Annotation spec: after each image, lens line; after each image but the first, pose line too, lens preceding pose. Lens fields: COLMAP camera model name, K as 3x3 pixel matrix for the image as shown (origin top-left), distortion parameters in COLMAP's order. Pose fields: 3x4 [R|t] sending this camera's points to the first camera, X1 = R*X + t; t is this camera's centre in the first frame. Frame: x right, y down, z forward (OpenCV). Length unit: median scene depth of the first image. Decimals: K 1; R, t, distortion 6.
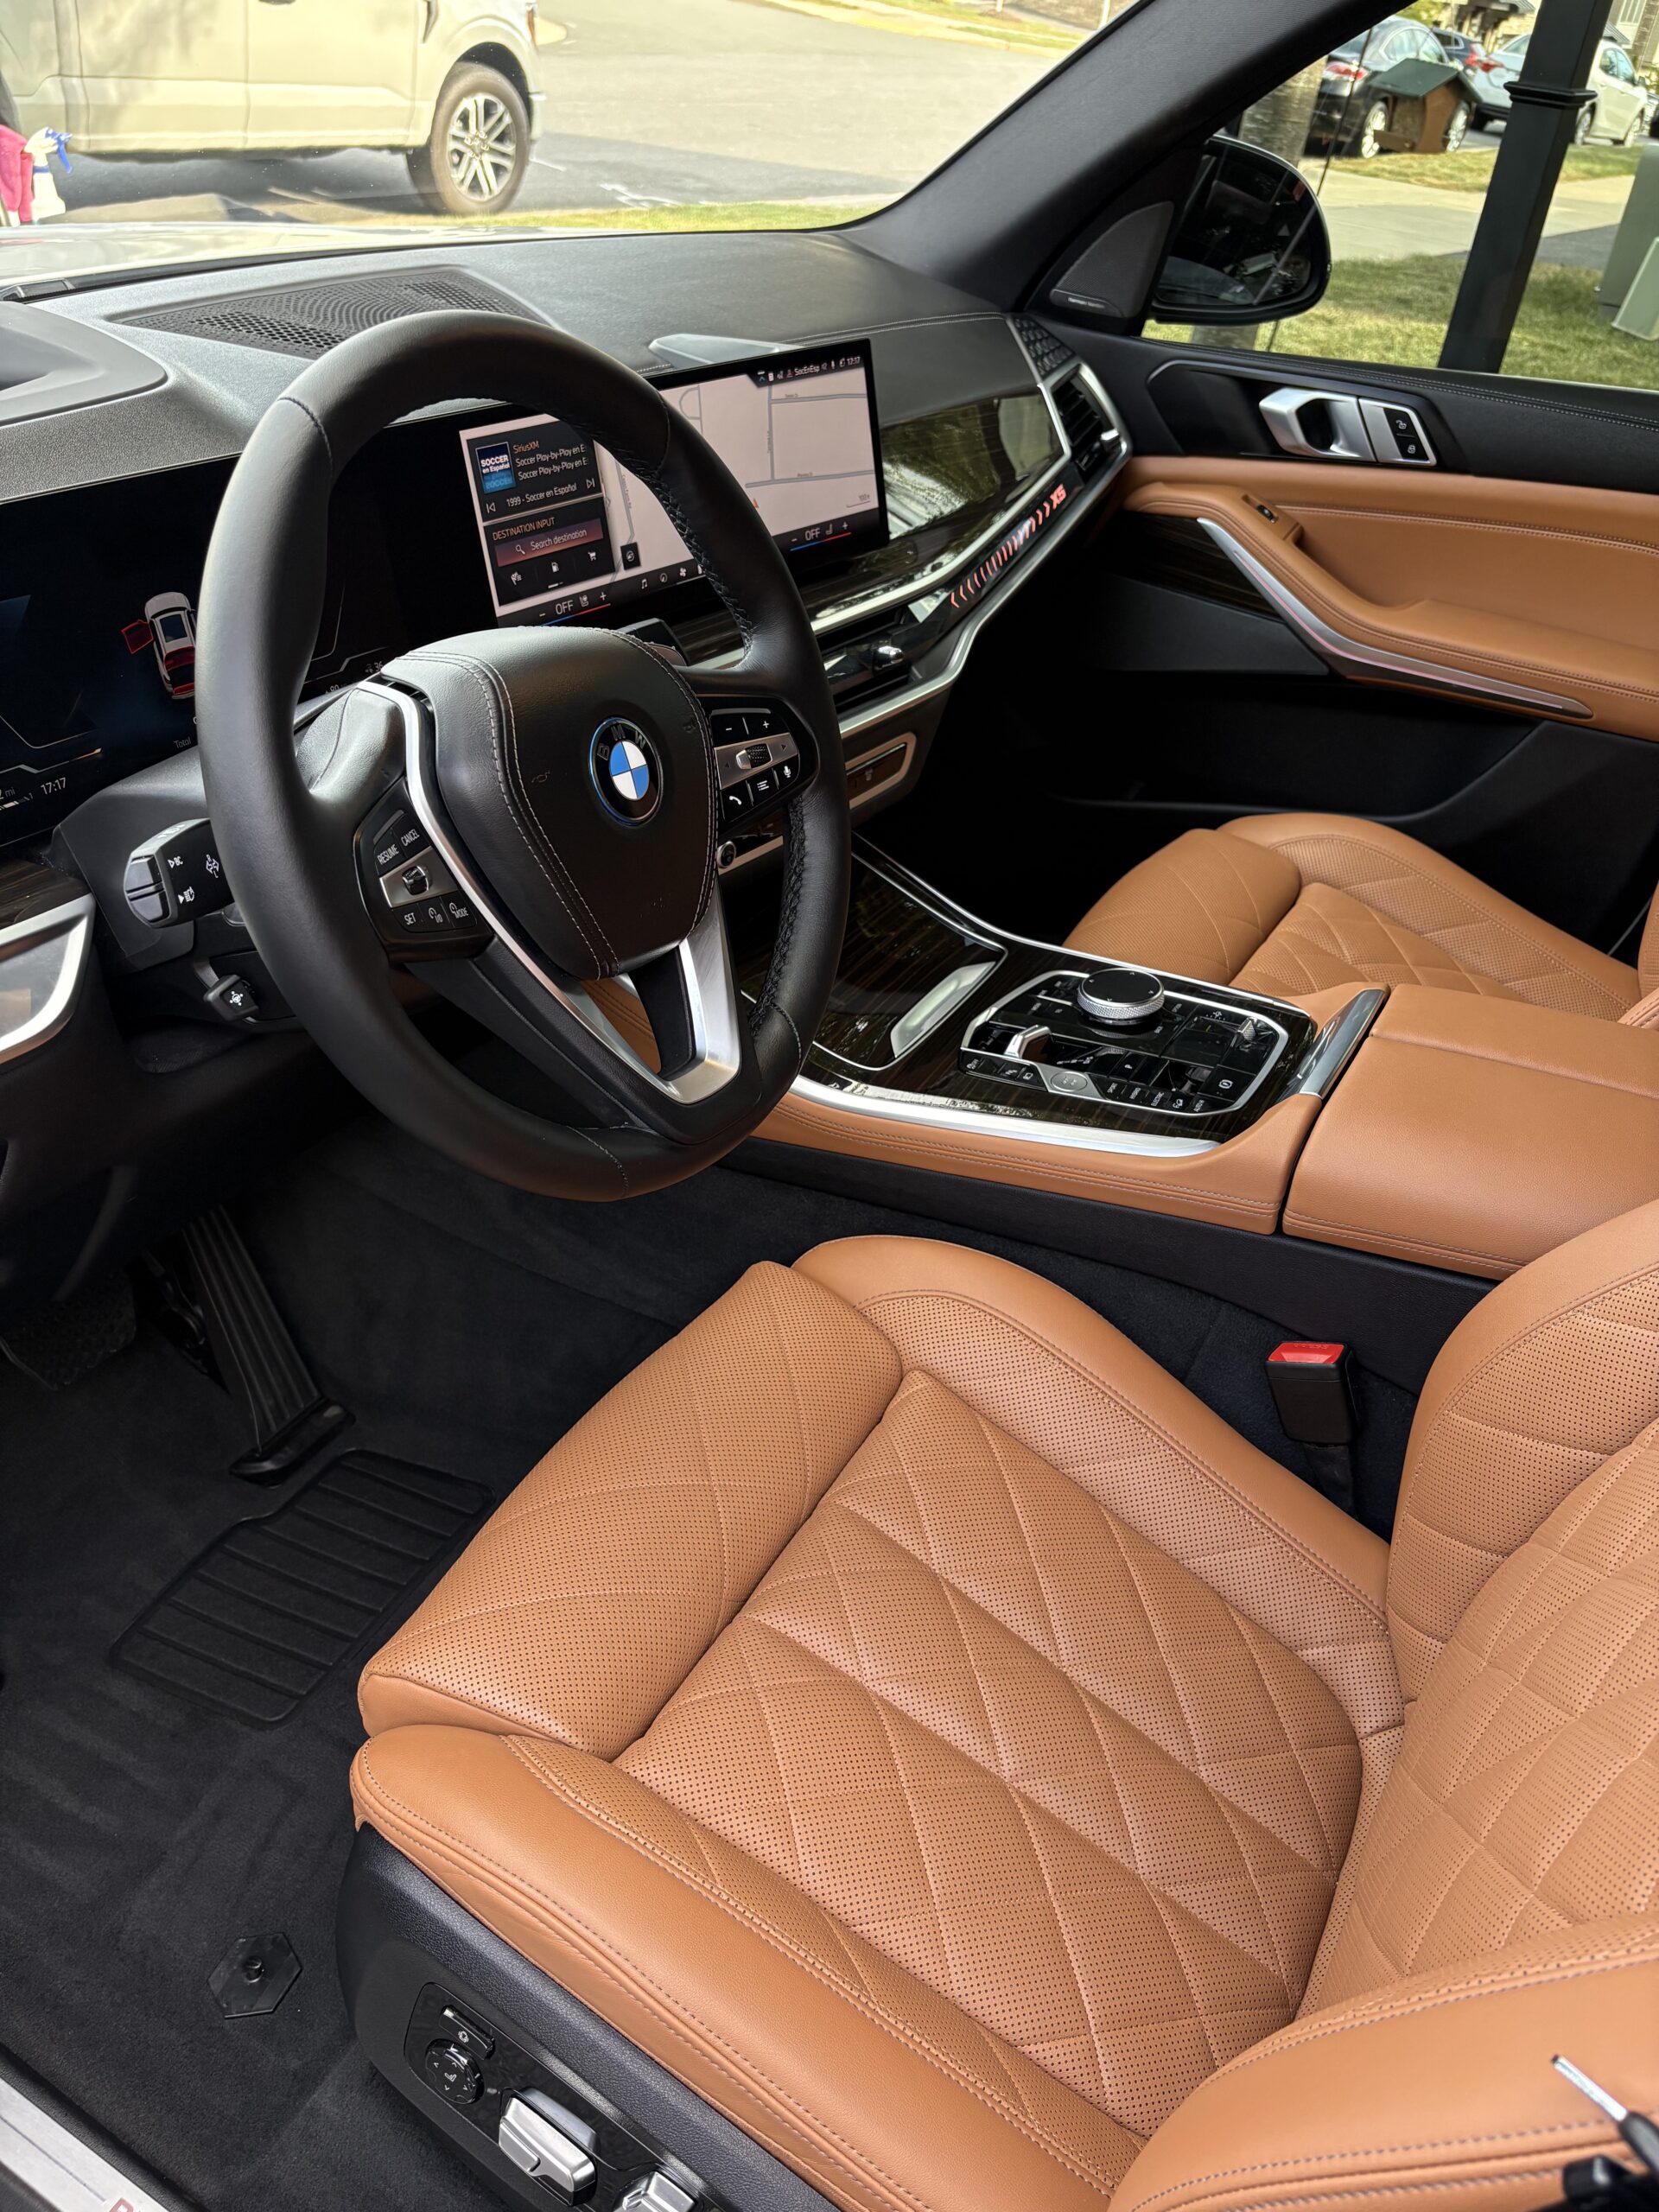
lens RADIAL K [[1692.7, 0, 830.4], [0, 1692.7, 1107.8], [0, 0, 1]] dist [0.004823, -0.008605]
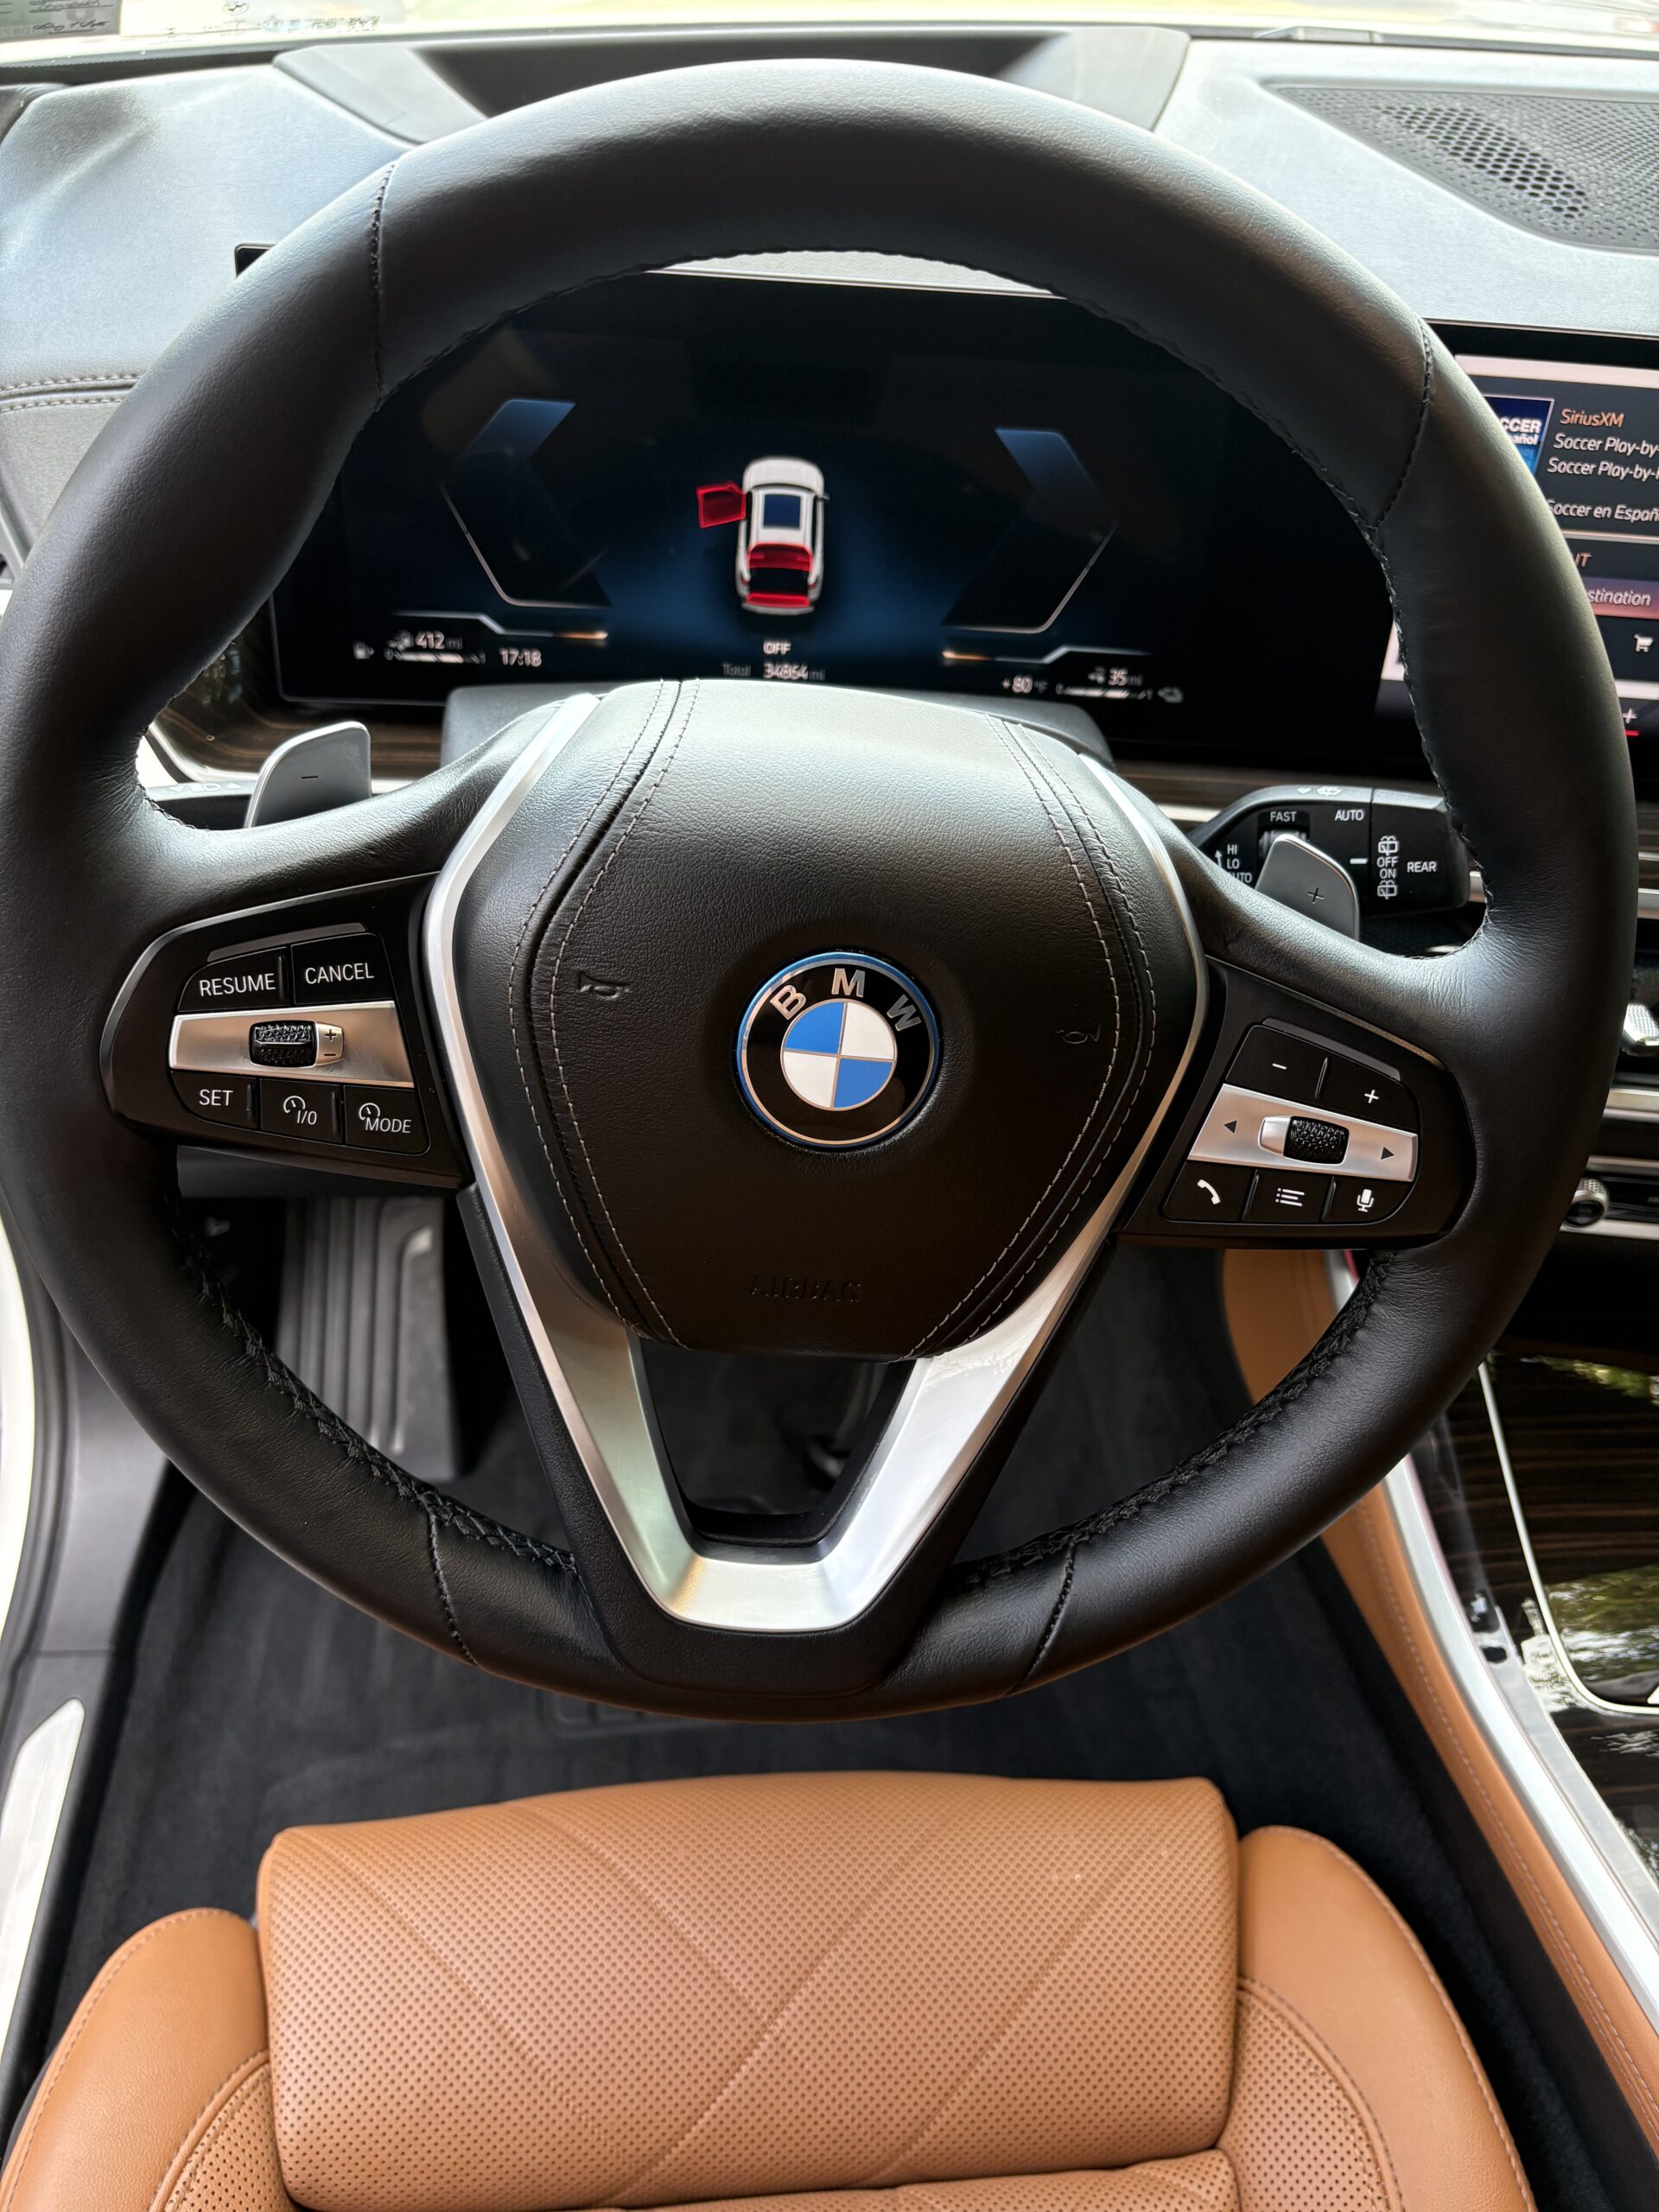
lens RADIAL K [[1692.7, 0, 830.8], [0, 1692.7, 1094.3], [0, 0, 1]] dist [0.004823, -0.008605]
pose [[0.564648, 0.532513, -0.630557, 0.163566], [-0.483618, 0.832577, 0.270053, -0.263725], [0.668795, 0.152464, 0.727646, 0.520311]]
